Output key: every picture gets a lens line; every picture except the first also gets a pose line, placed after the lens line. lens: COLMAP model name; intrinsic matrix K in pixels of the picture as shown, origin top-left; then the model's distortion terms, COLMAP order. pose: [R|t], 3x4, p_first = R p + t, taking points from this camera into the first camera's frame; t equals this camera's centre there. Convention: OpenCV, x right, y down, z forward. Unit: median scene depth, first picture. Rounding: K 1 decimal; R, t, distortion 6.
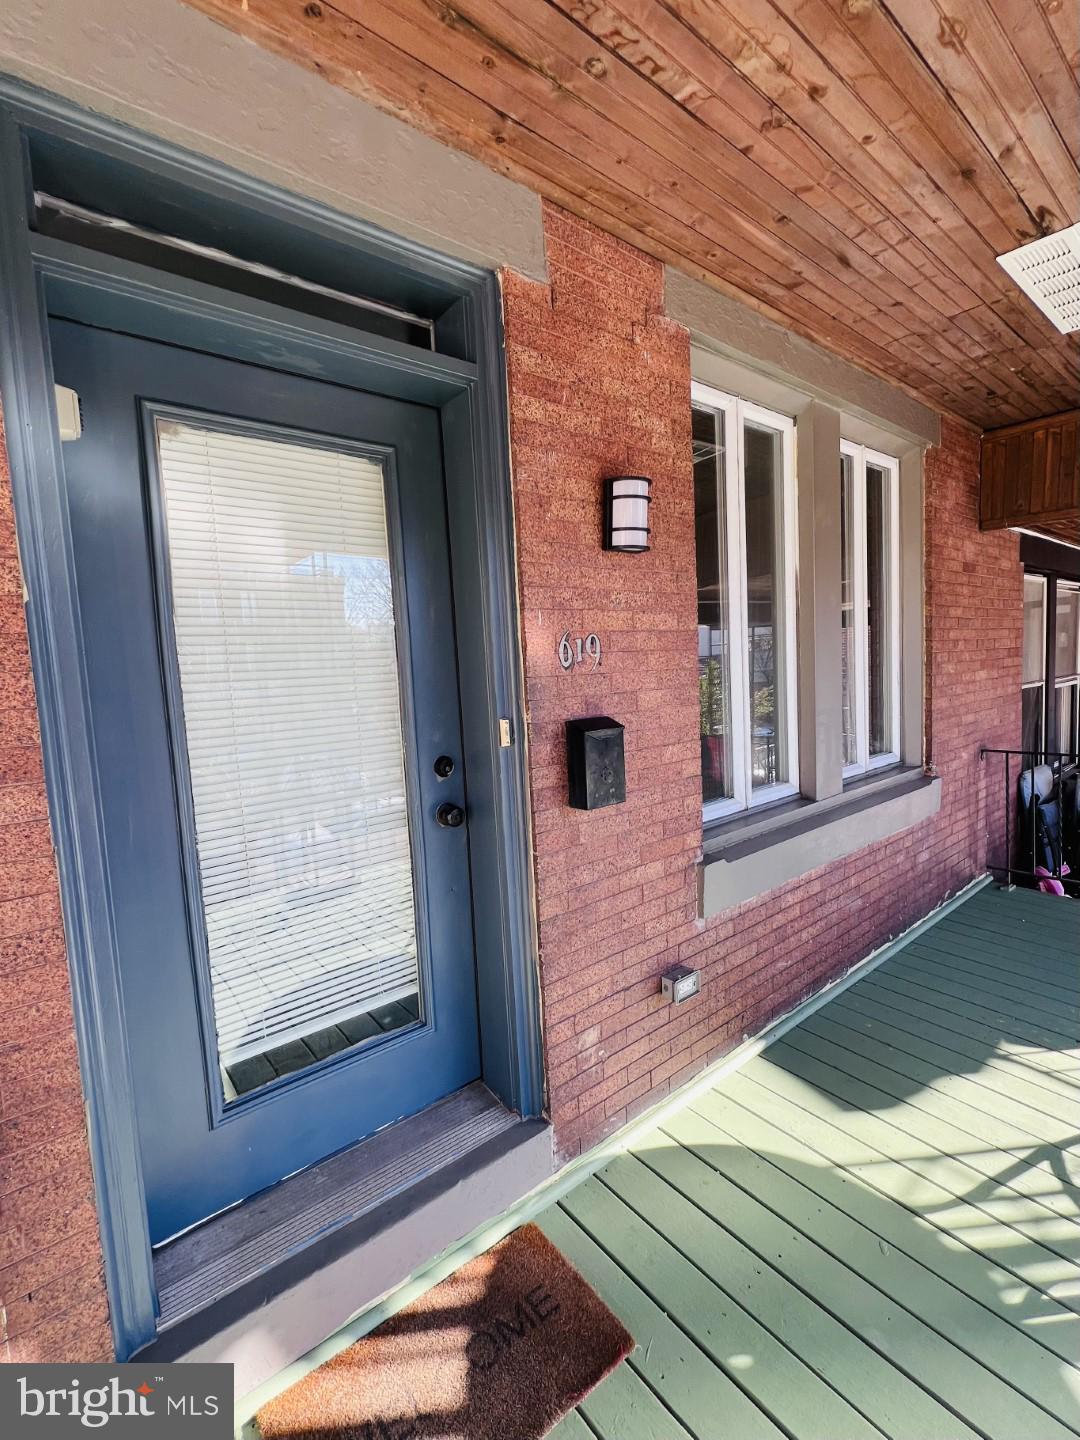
lens RADIAL K [[616.3, 0, 544.9], [0, 616.3, 719.7], [0, 0, 1]] dist [0.000309, -0.000094]
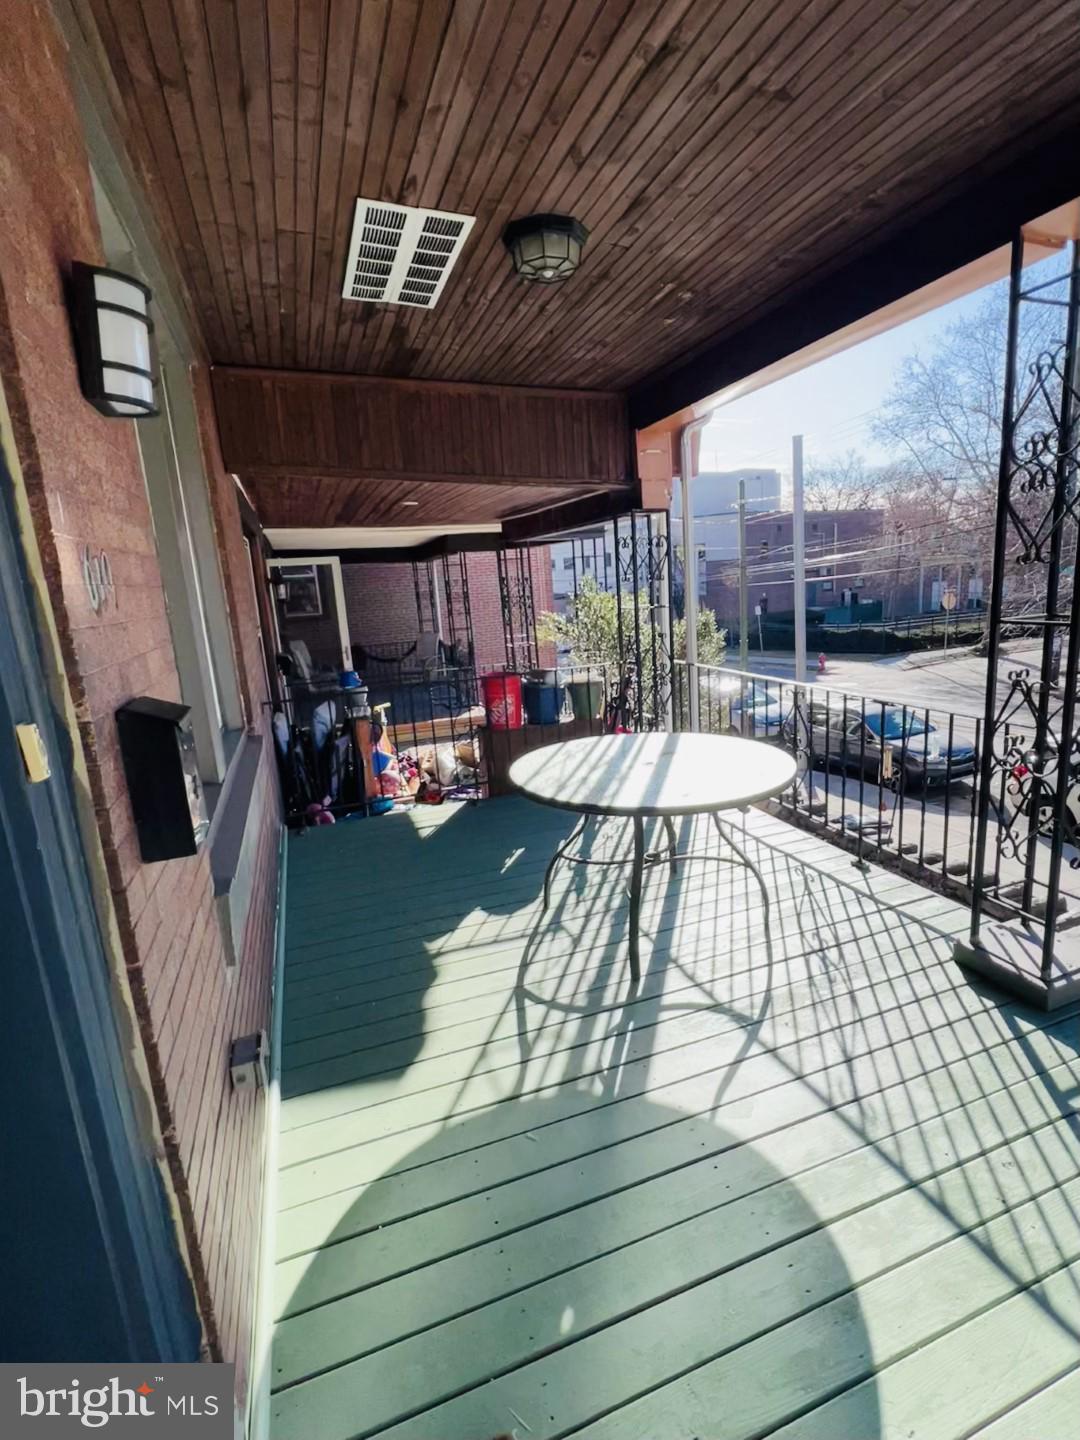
lens RADIAL K [[700.4, 0, 549.5], [0, 700.4, 722.0], [0, 0, 1]] dist [-0.000451, -0.000177]
pose [[0.311835, -0.161442, 0.936320, -0.412356], [0.121556, 0.984139, 0.129204, -0.020314], [-0.942329, 0.073525, 0.326513, 0.435192]]
